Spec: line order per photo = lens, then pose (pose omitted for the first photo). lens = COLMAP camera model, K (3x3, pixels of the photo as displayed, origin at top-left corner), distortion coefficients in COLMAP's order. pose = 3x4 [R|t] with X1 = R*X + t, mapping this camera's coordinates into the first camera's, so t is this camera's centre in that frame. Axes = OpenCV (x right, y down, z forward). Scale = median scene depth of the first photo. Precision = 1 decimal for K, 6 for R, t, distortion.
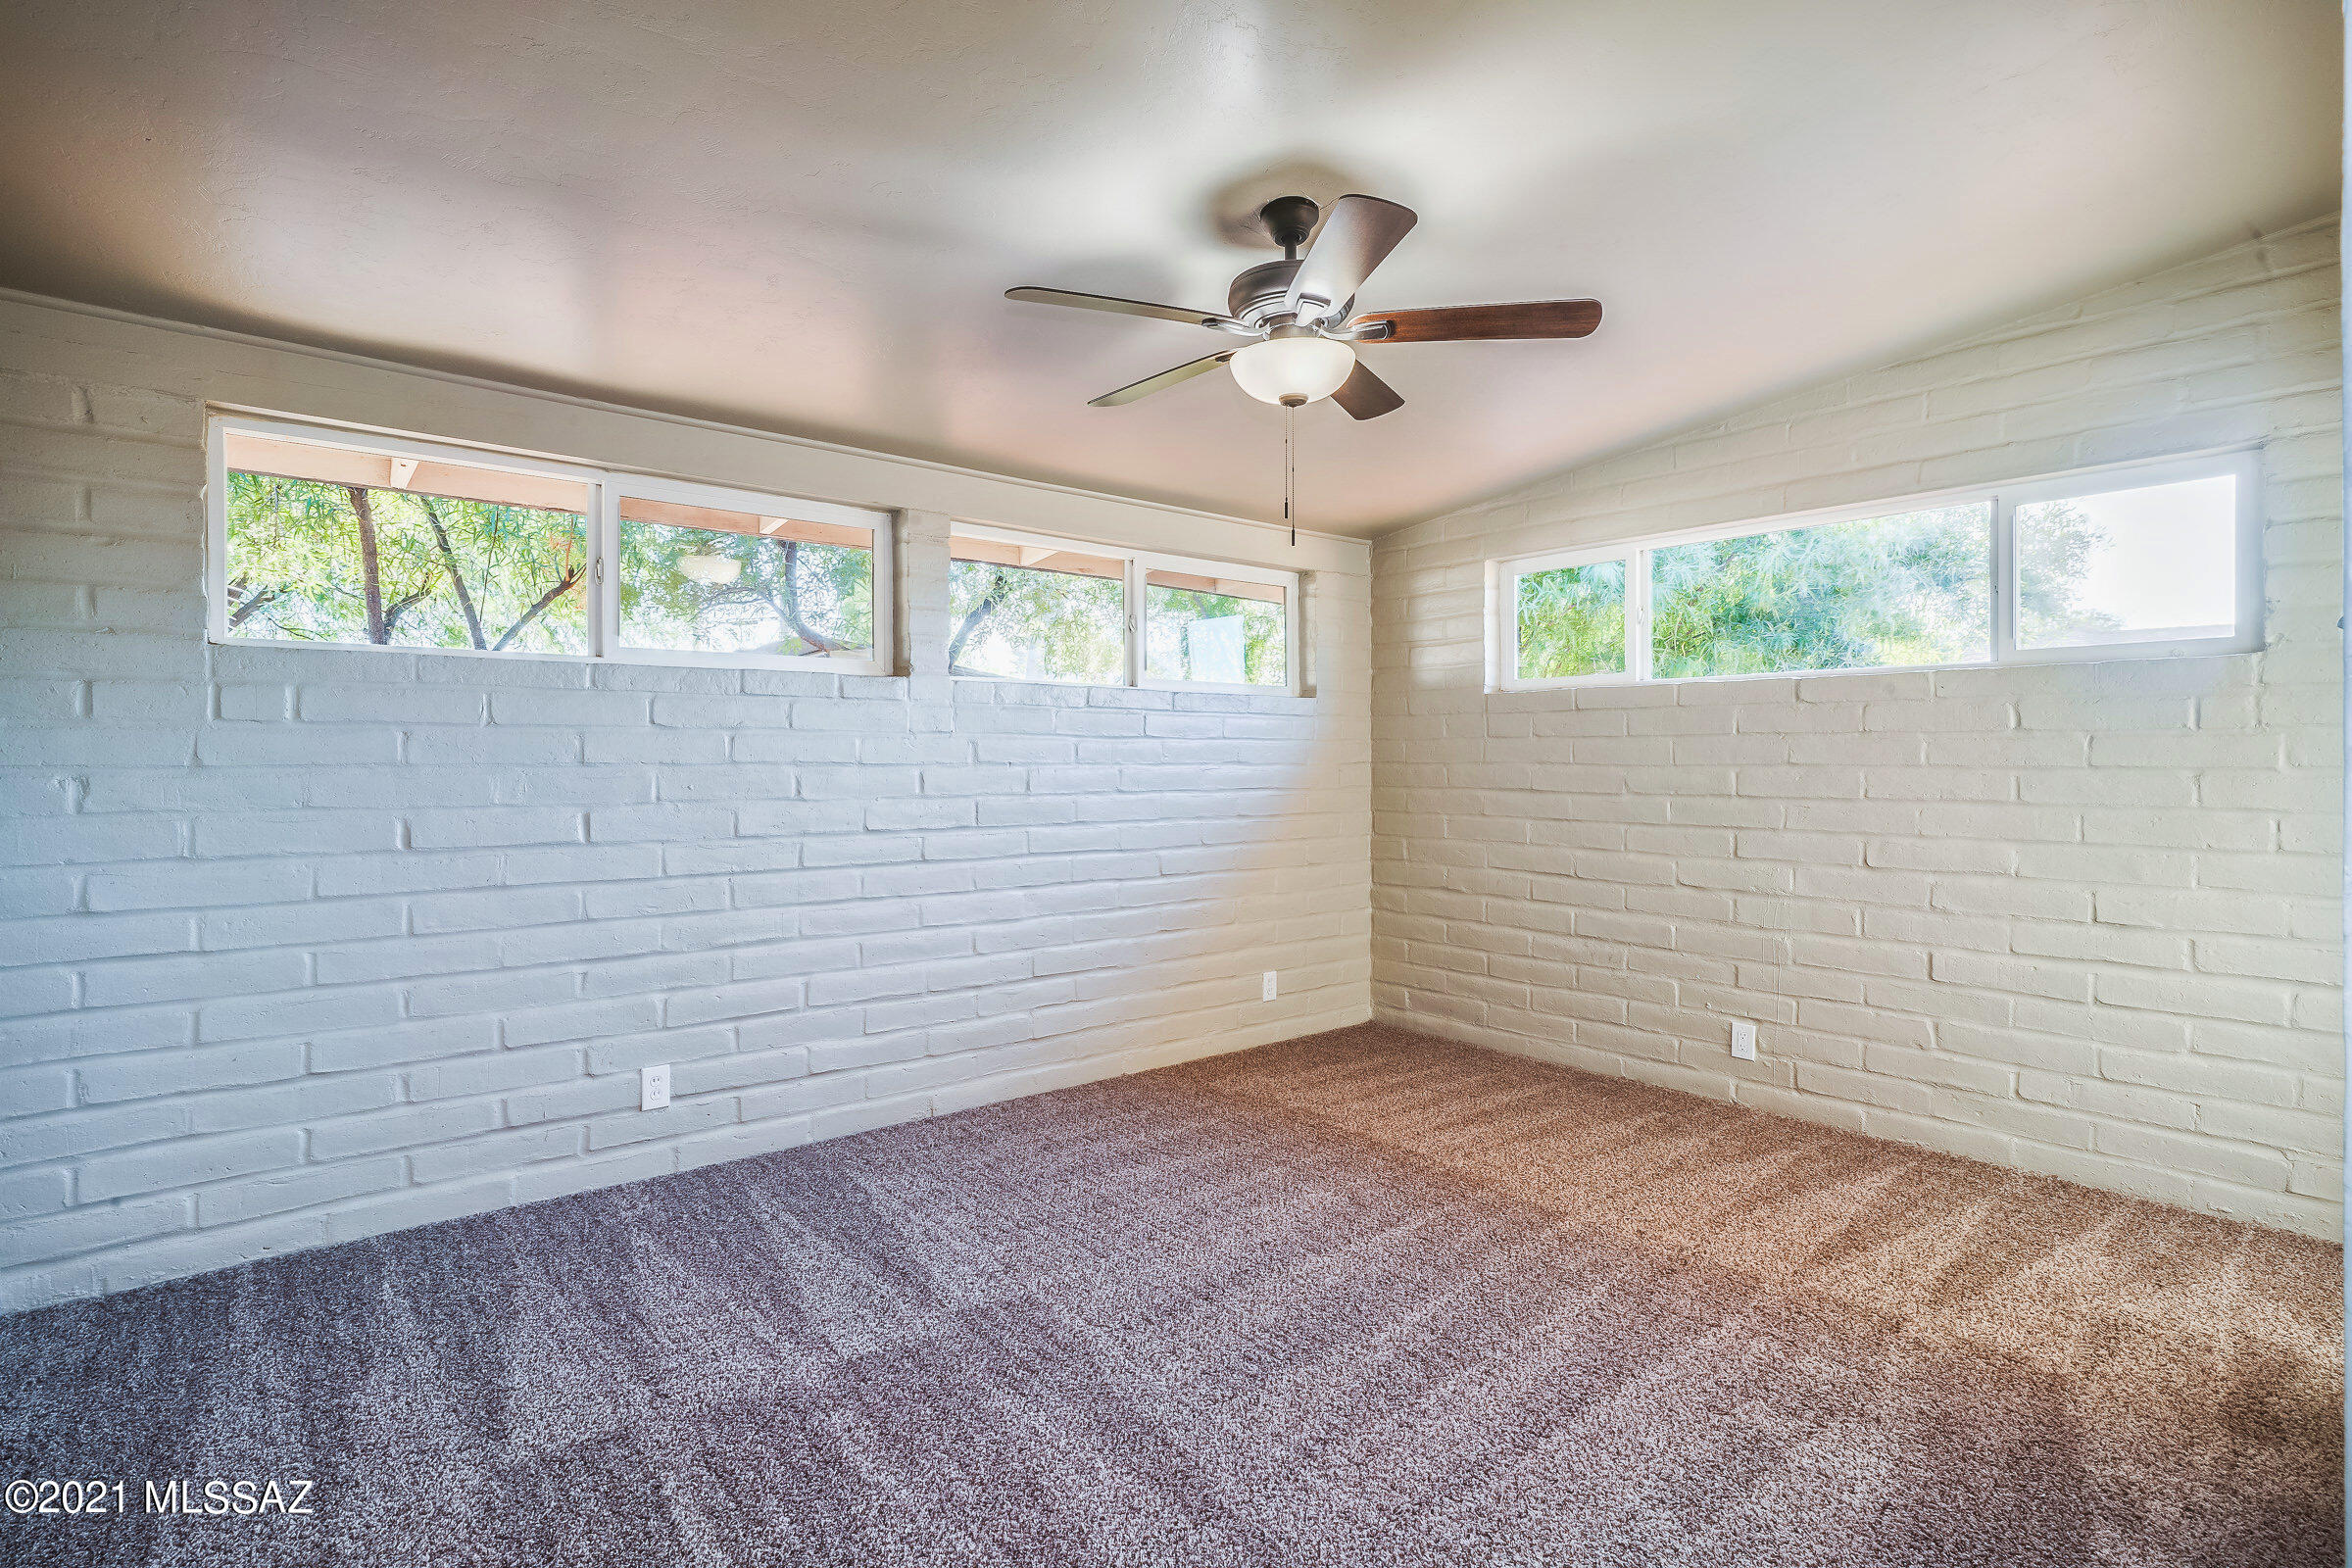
lens RADIAL K [[1170.3, 0, 1175.7], [0, 1170.3, 774.6], [0, 0, 1]] dist [0.002641, 0.000173]
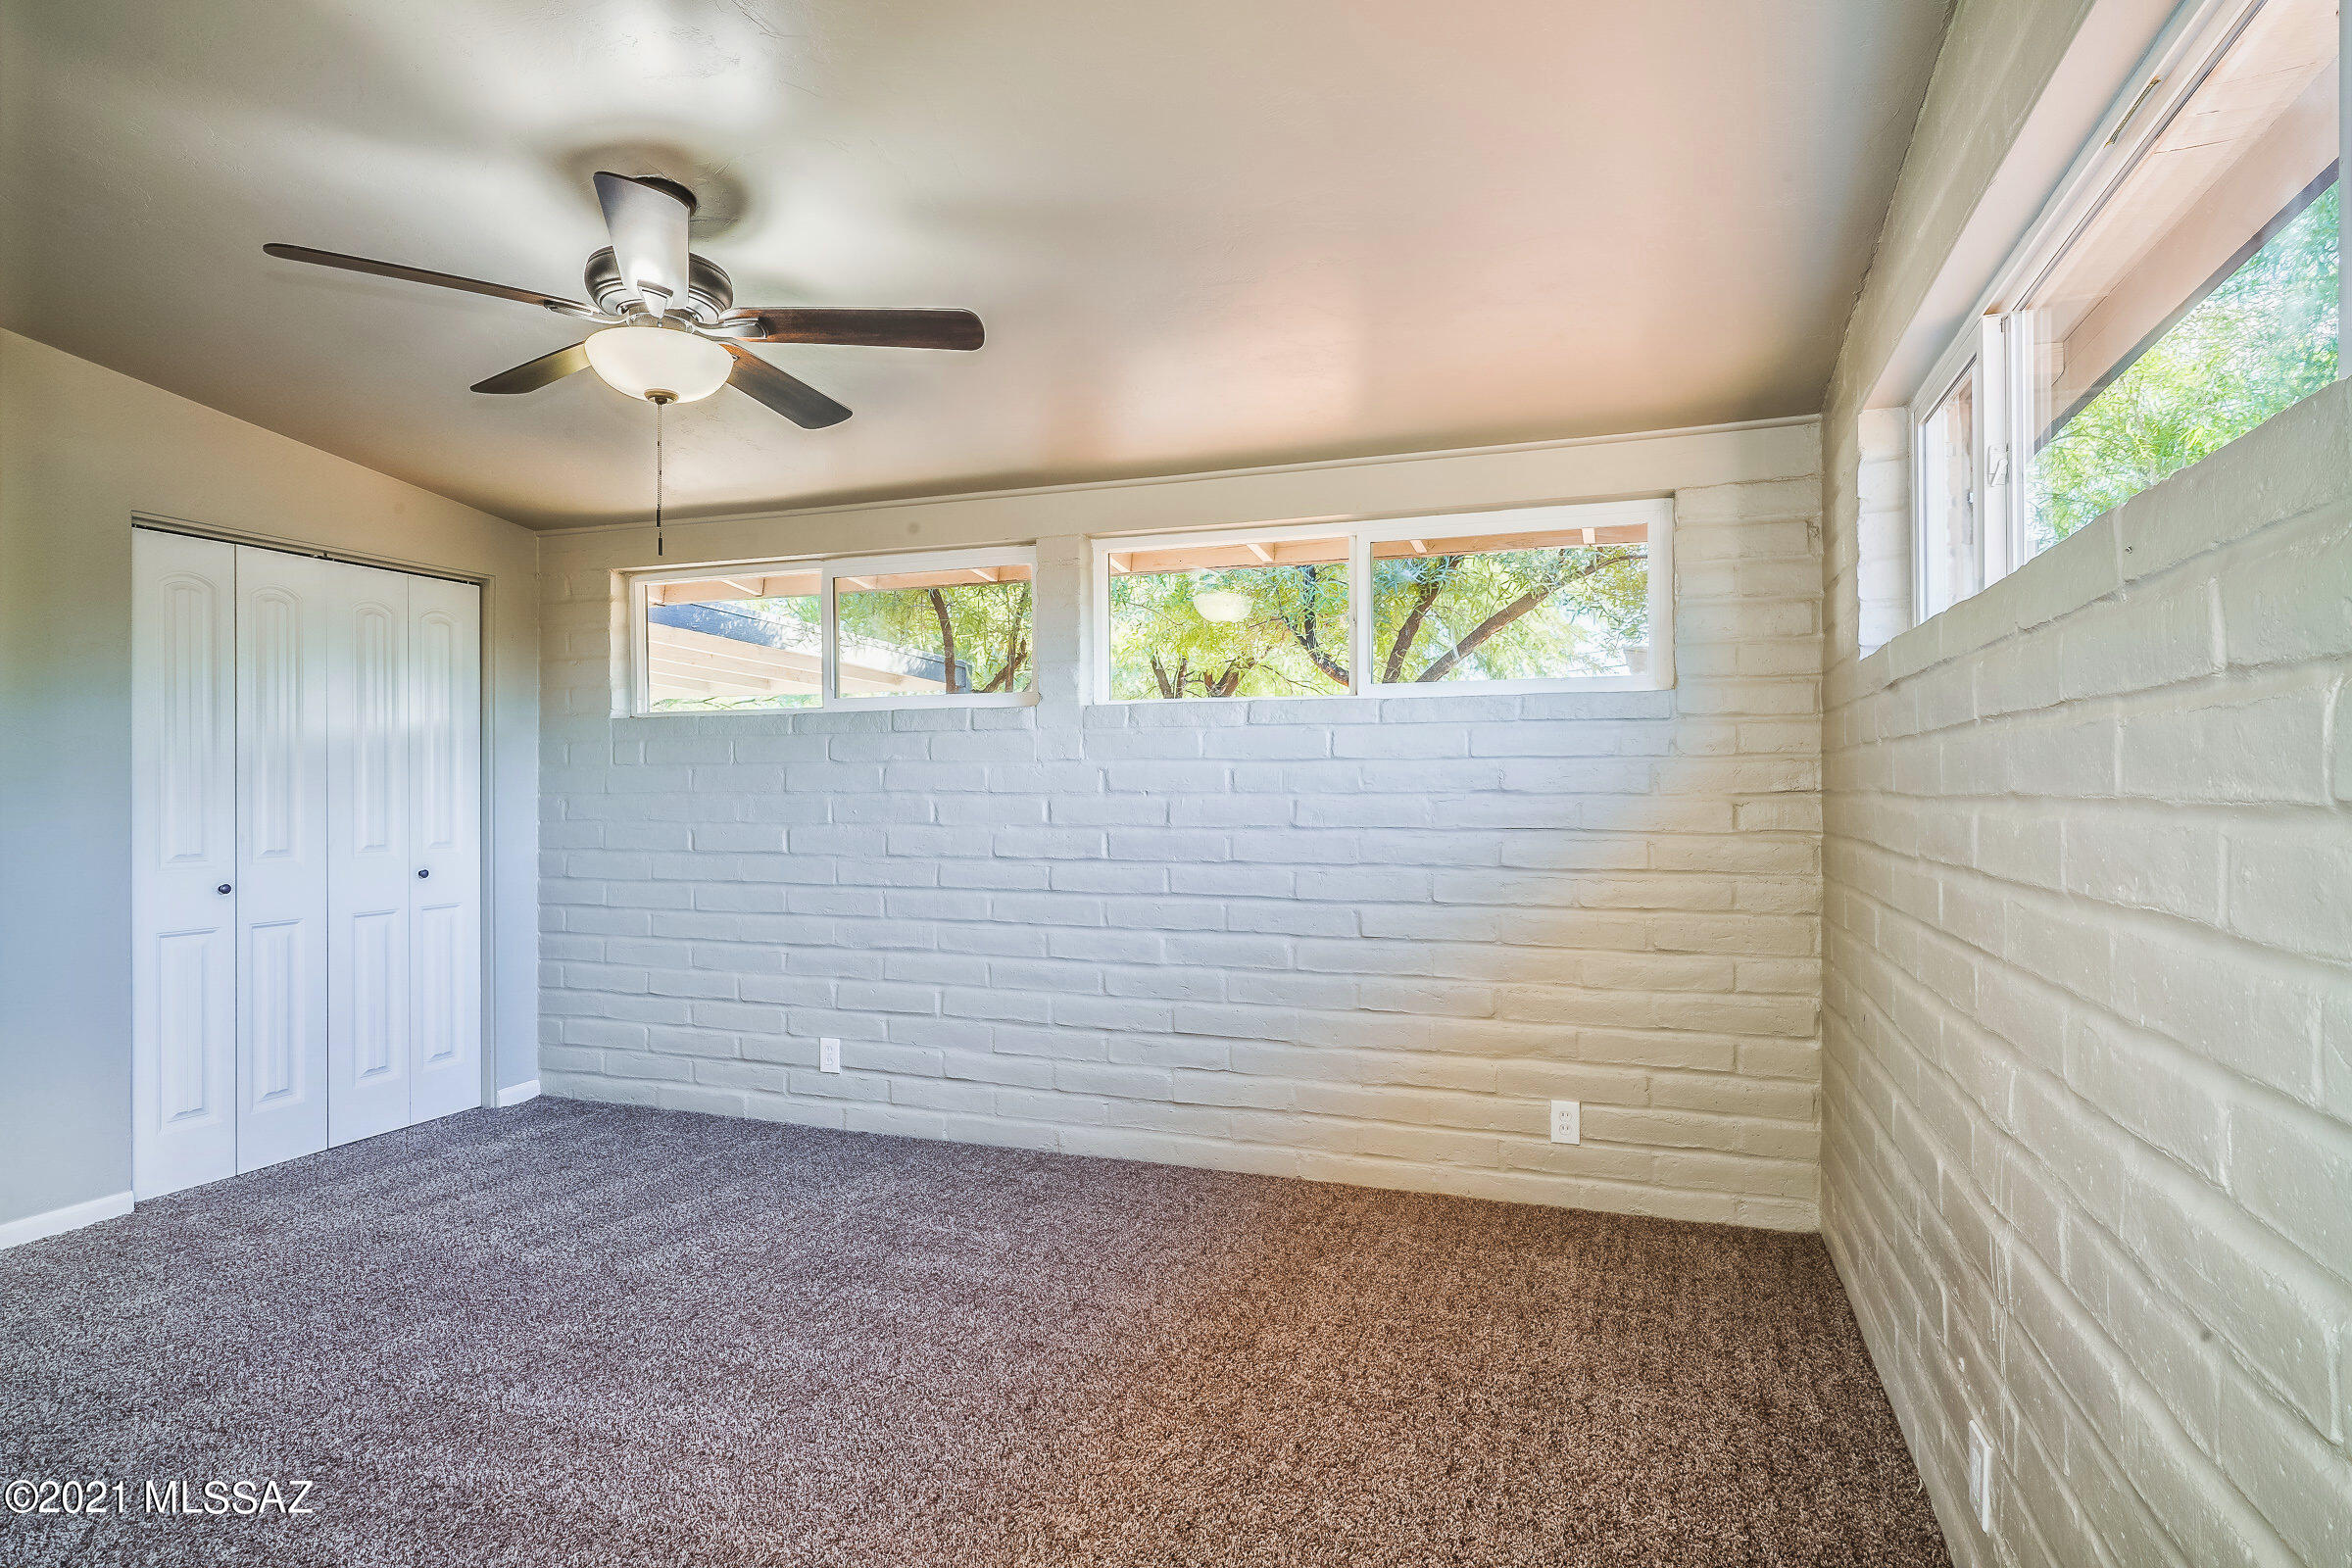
lens RADIAL K [[1268.7, 0, 1174.9], [0, 1268.7, 787.0], [0, 0, 1]] dist [-0.004352, -0.000145]
pose [[0.503338, -0.001494, -0.864088, 0.807594], [-0.009800, 0.999924, -0.007437, -0.007377], [0.864034, 0.012211, 0.503286, 0.582375]]
